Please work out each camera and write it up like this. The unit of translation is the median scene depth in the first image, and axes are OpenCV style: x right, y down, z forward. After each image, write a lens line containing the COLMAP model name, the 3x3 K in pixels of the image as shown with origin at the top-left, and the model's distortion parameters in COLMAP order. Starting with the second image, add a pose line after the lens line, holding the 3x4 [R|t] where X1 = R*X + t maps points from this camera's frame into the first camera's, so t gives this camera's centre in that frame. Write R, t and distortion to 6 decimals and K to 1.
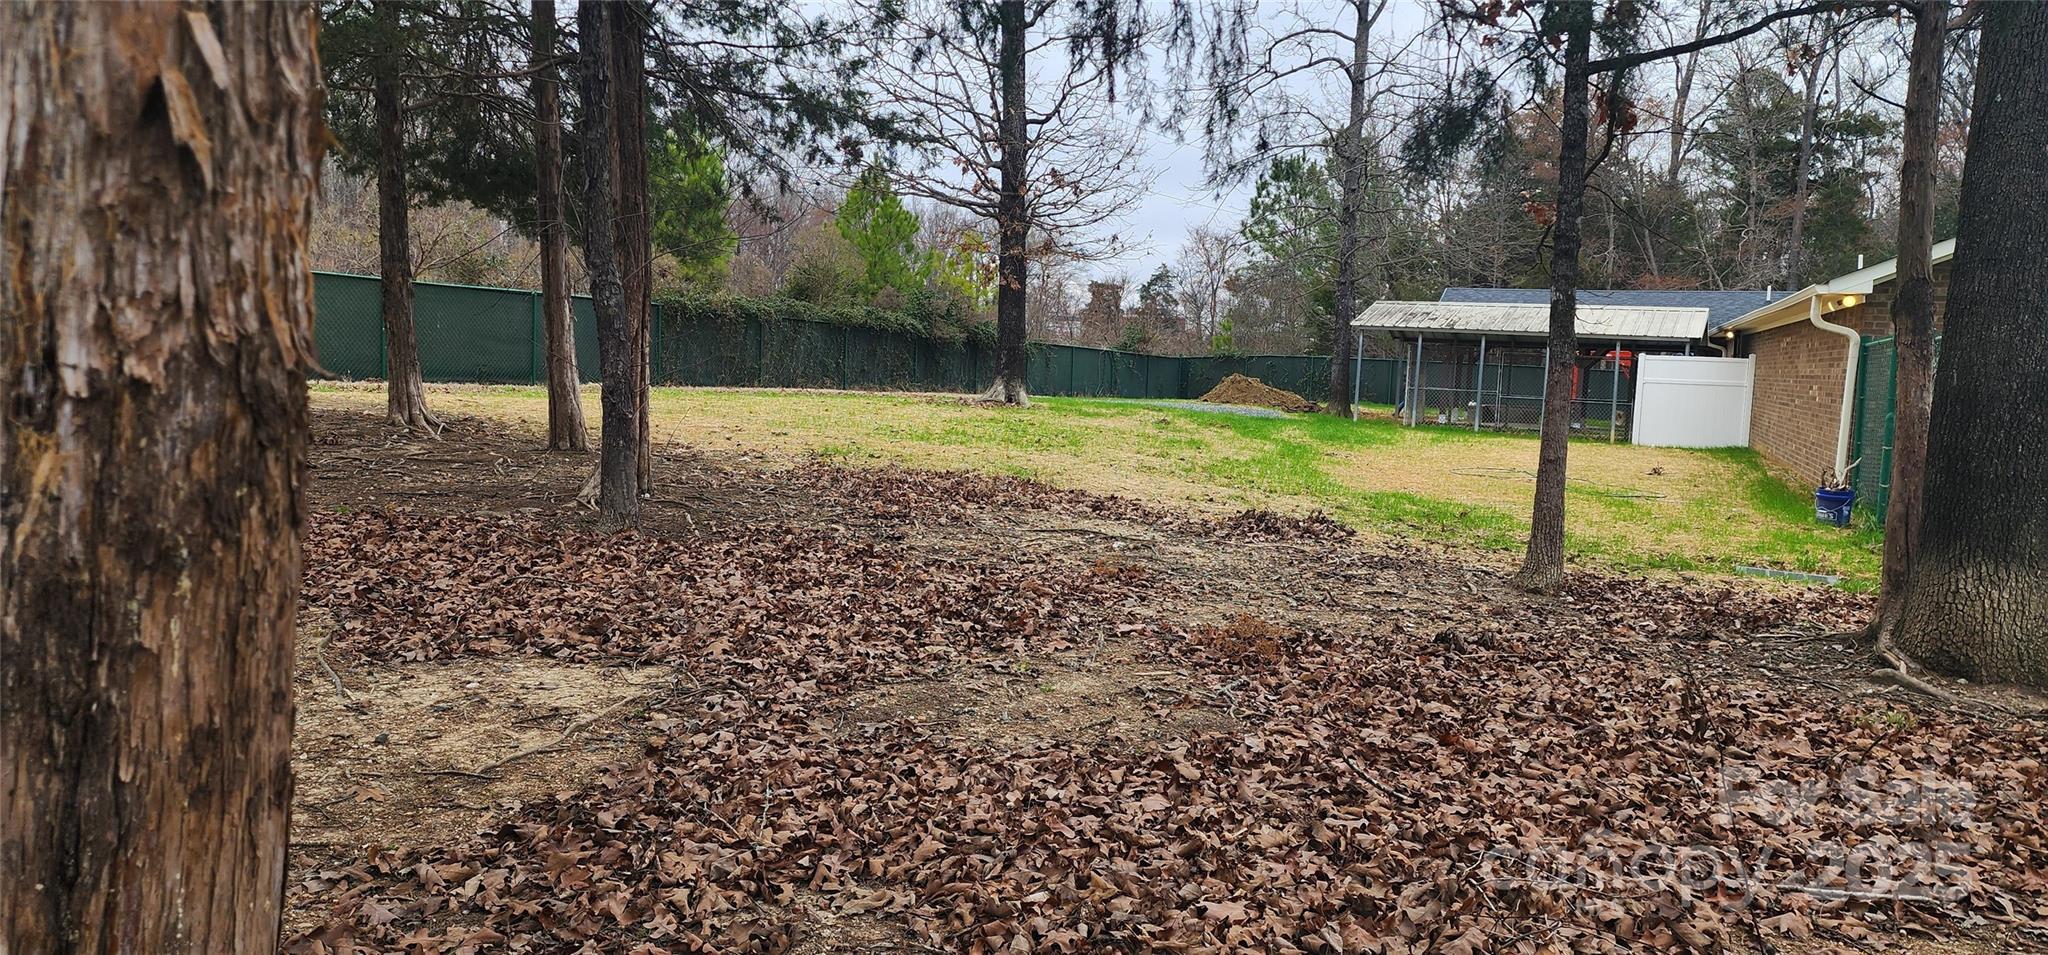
lens RADIAL K [[1364.9, 0, 1024.0], [0, 1364.9, 477.5], [0, 0, 1]] dist [0.045873, -0.034713]
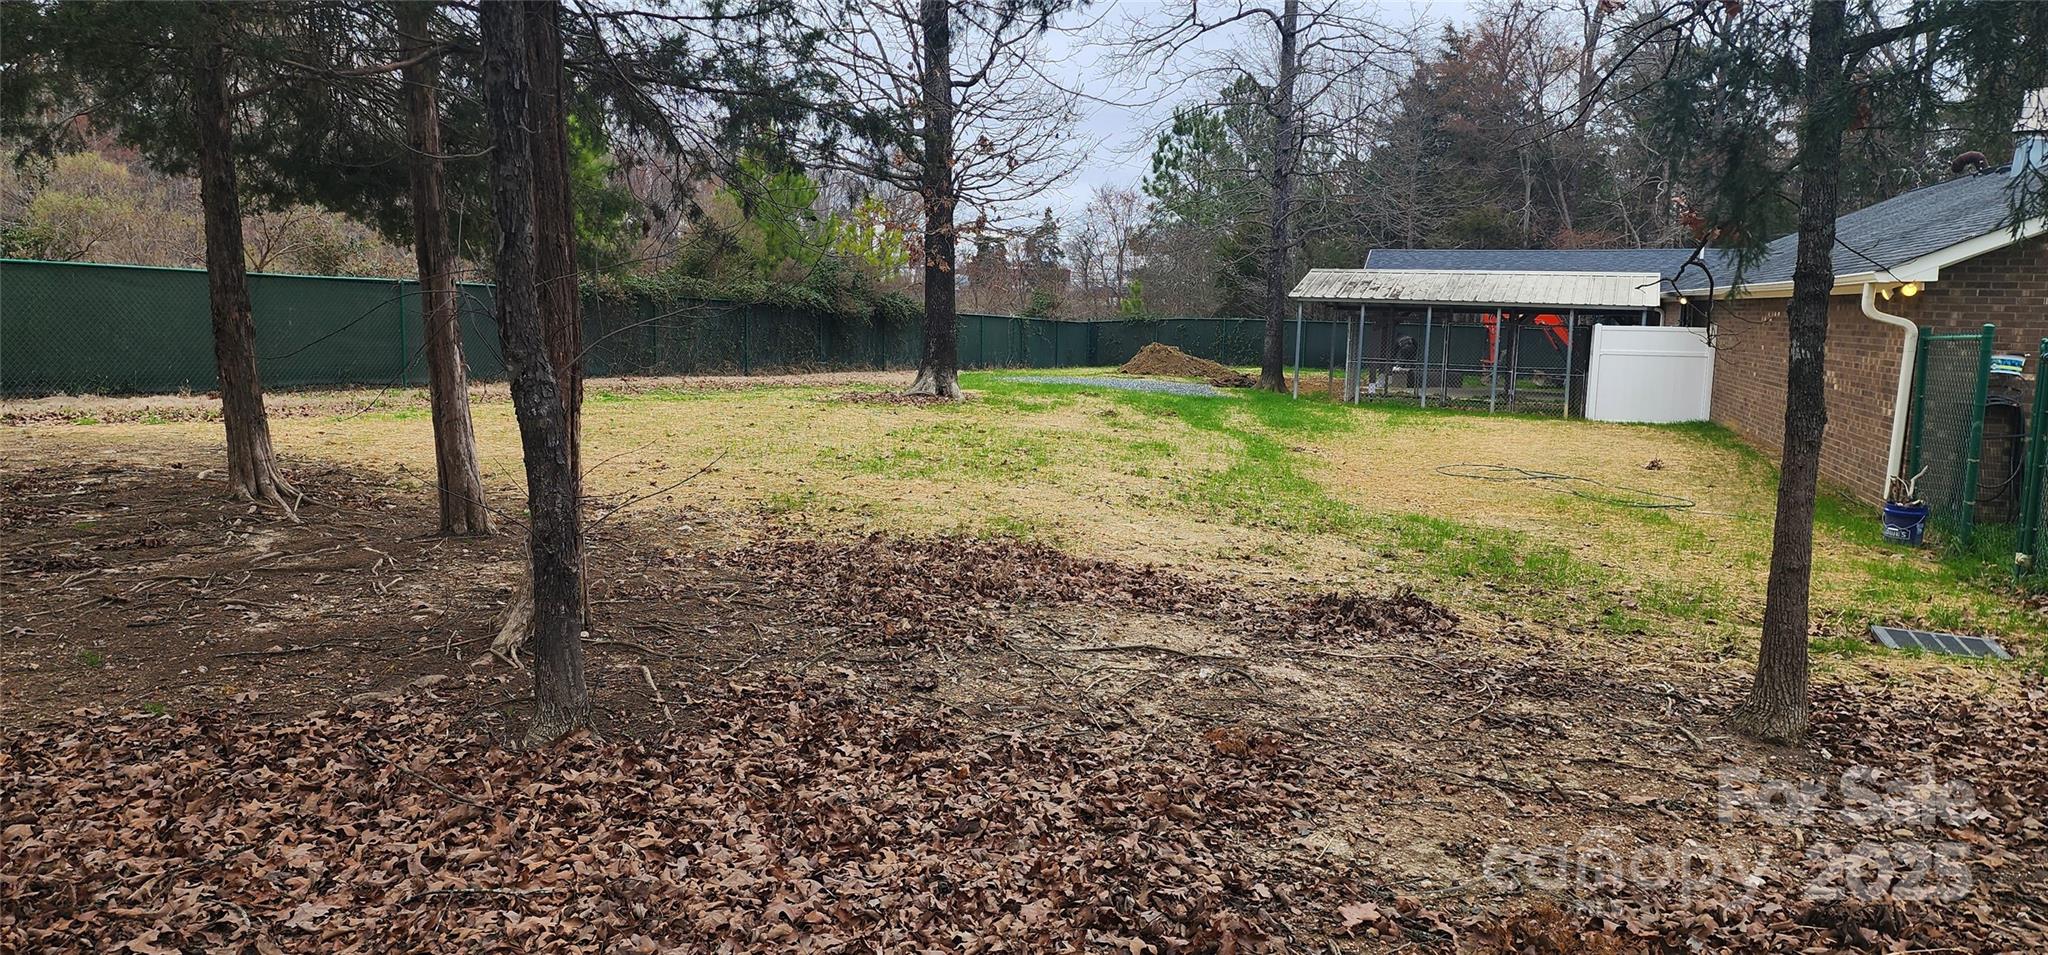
lens RADIAL K [[1353.8, 0, 990.1], [0, 1353.8, 479.9], [0, 0, 1]] dist [0.041588, -0.021769]
pose [[0.997618, -0.026998, 0.063480, -0.035847], [0.024388, 0.998839, 0.041548, -0.034522], [-0.064528, -0.039901, 0.997118, 0.089445]]
